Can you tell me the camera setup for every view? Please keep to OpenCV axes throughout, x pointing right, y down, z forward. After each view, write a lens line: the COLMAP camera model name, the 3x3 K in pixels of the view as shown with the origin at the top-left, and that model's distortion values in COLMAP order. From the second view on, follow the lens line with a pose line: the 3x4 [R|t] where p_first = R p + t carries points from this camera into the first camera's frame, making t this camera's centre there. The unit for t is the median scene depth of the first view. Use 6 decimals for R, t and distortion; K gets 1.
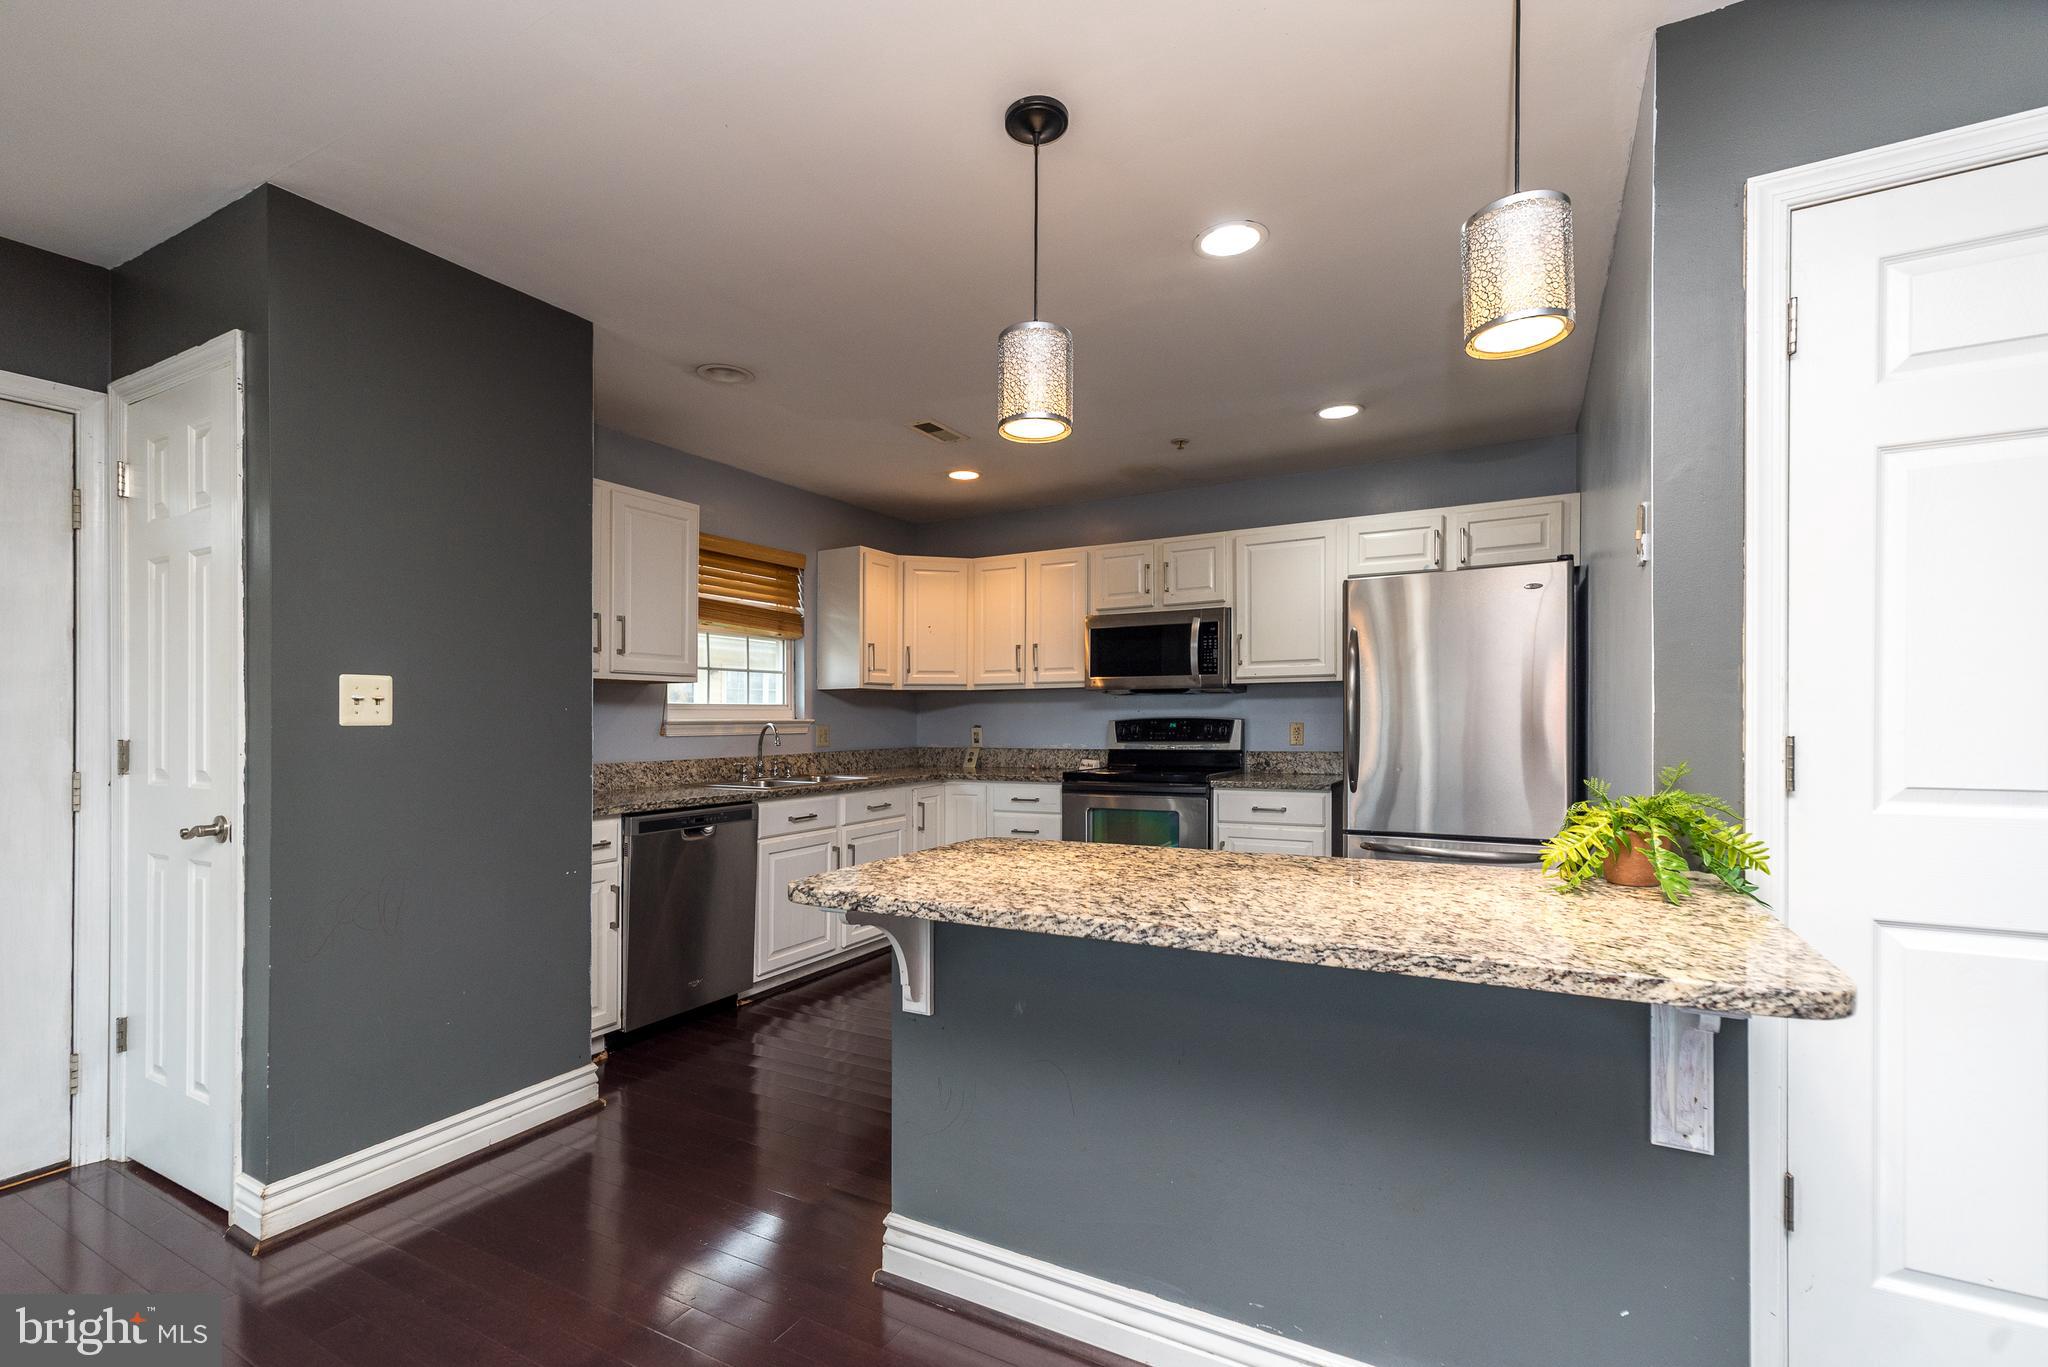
lens RADIAL K [[900.7, 0, 1030.9], [0, 900.7, 721.5], [0, 0, 1]] dist [0.006149, 0.001886]
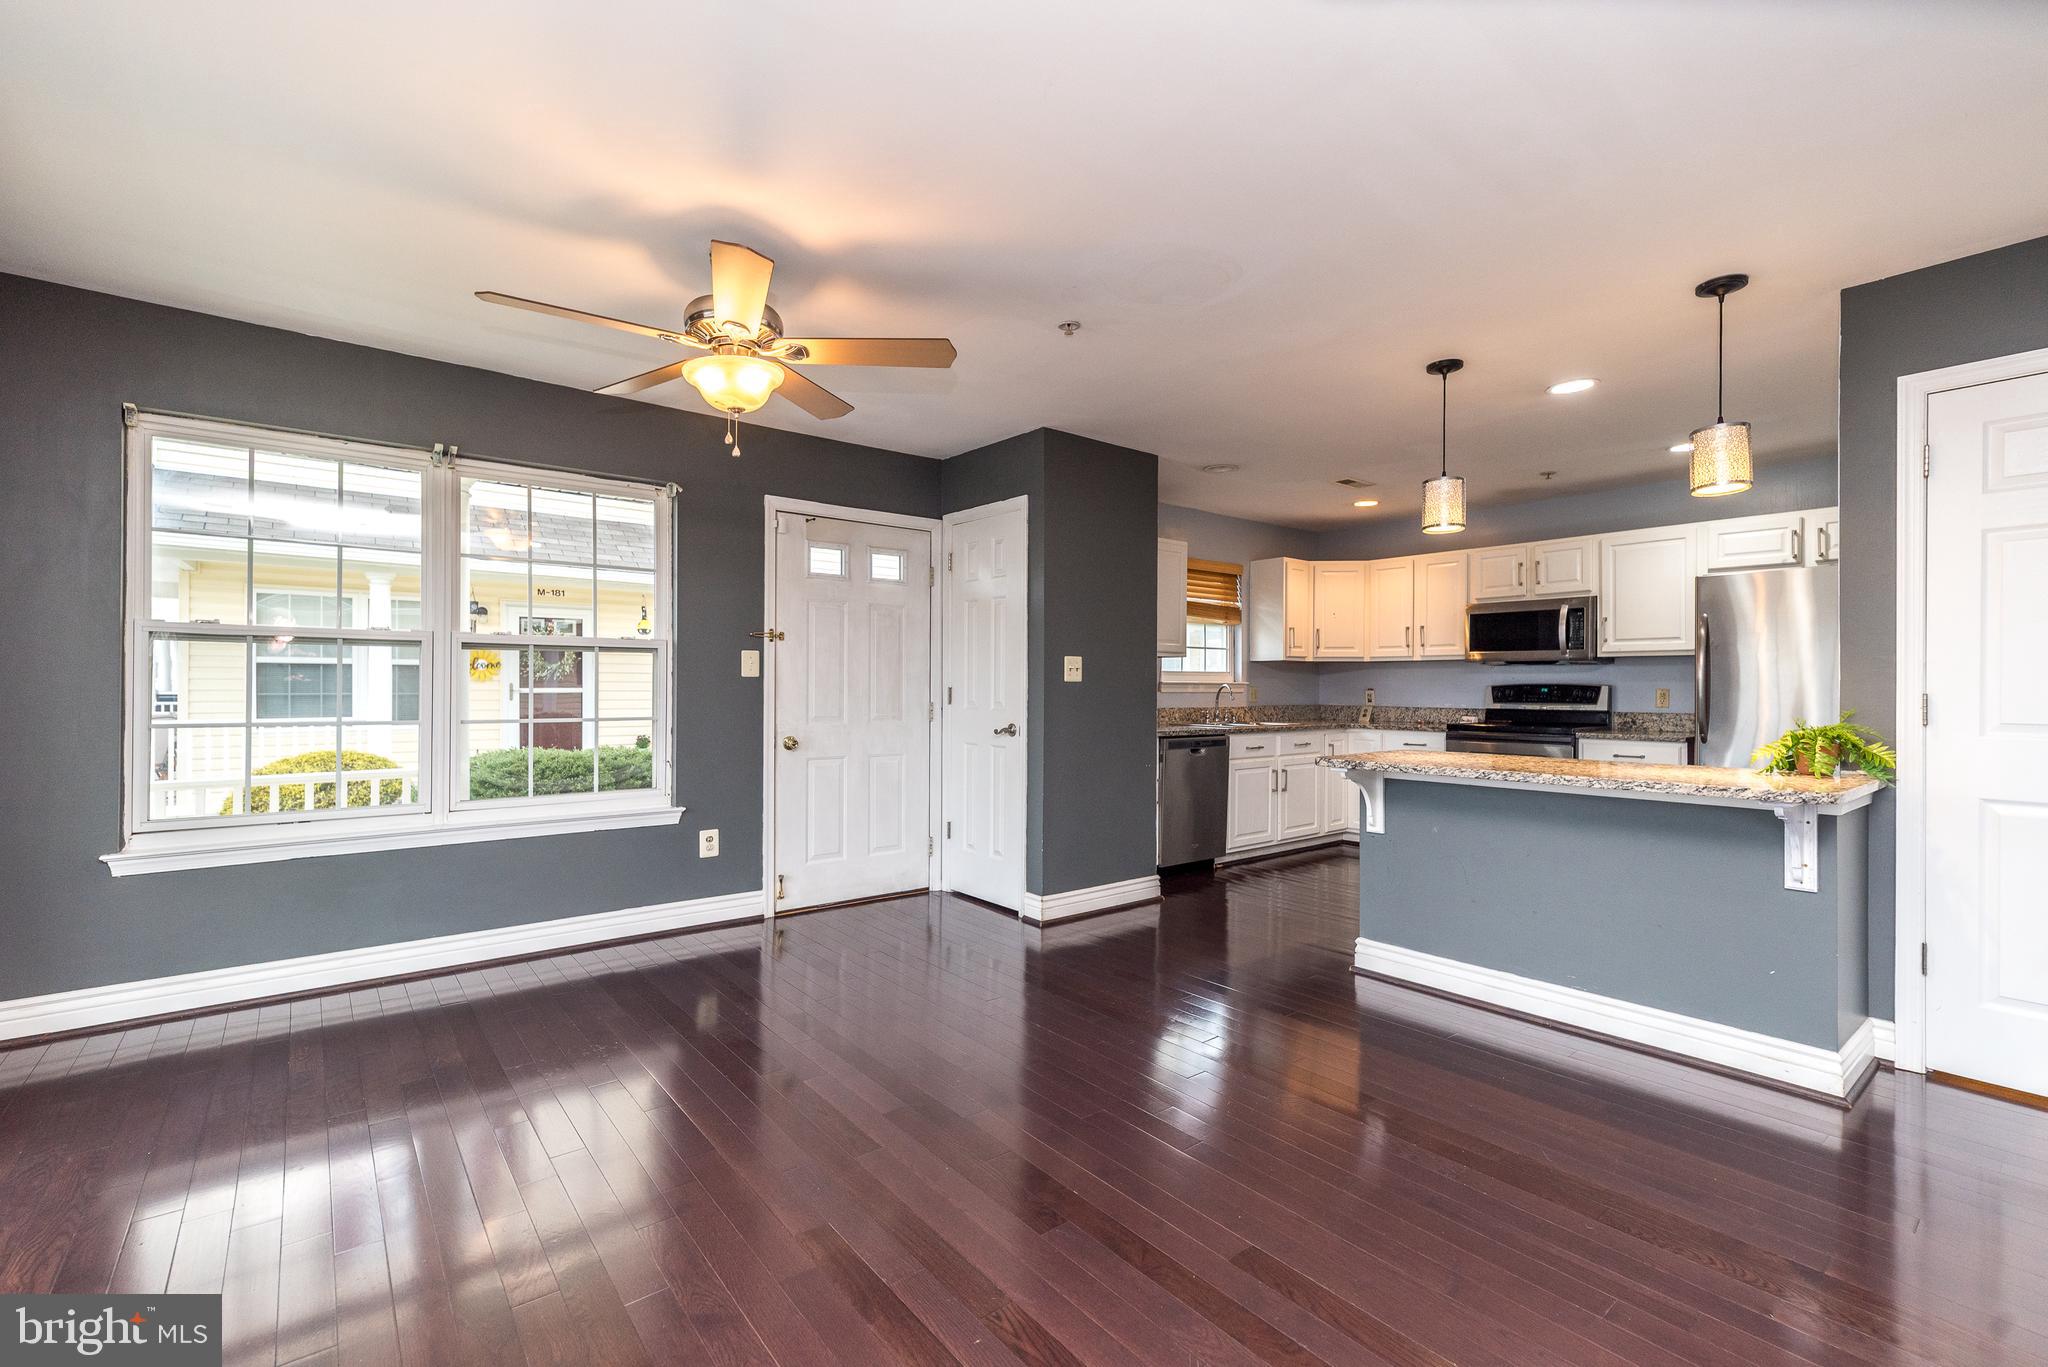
lens RADIAL K [[900.7, 0, 1015.2], [0, 900.7, 671.7], [0, 0, 1]] dist [0.006149, 0.001886]
pose [[0.923472, 0.004485, -0.383639, -0.041161], [-0.011512, 0.999805, -0.016022, 0.007844], [0.383493, 0.019213, 0.923344, -0.454890]]
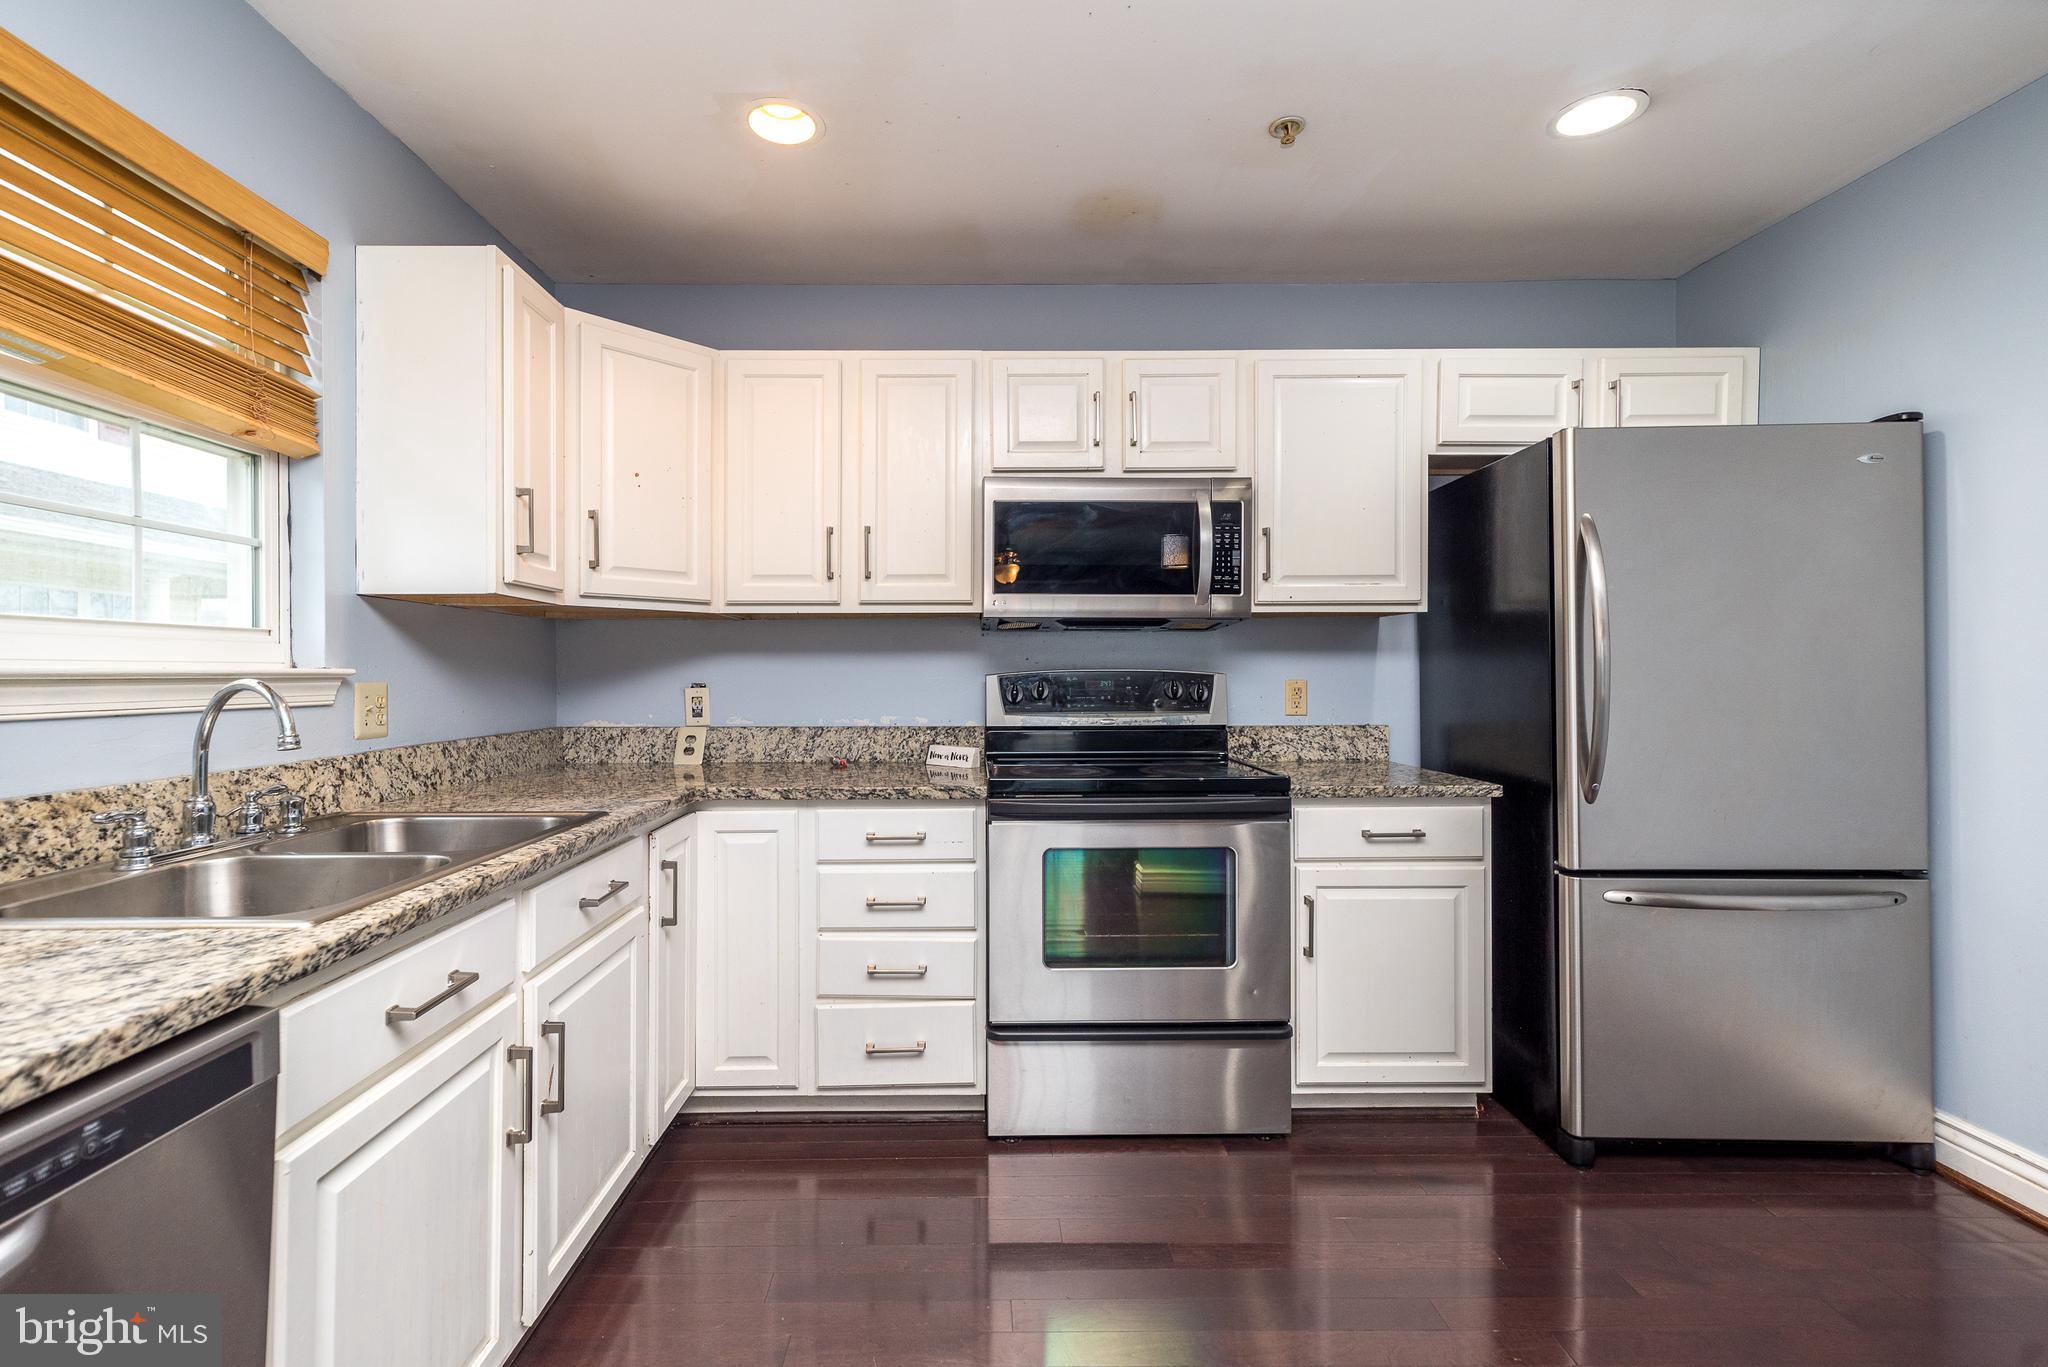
lens RADIAL K [[900.7, 0, 983.5], [0, 900.7, 669.1], [0, 0, 1]] dist [0.006149, 0.001886]
pose [[0.872801, 0.007641, 0.488016, -0.207463], [-0.002390, 0.999932, -0.011382, 0.001796], [-0.488070, 0.008768, 0.872760, 0.561695]]
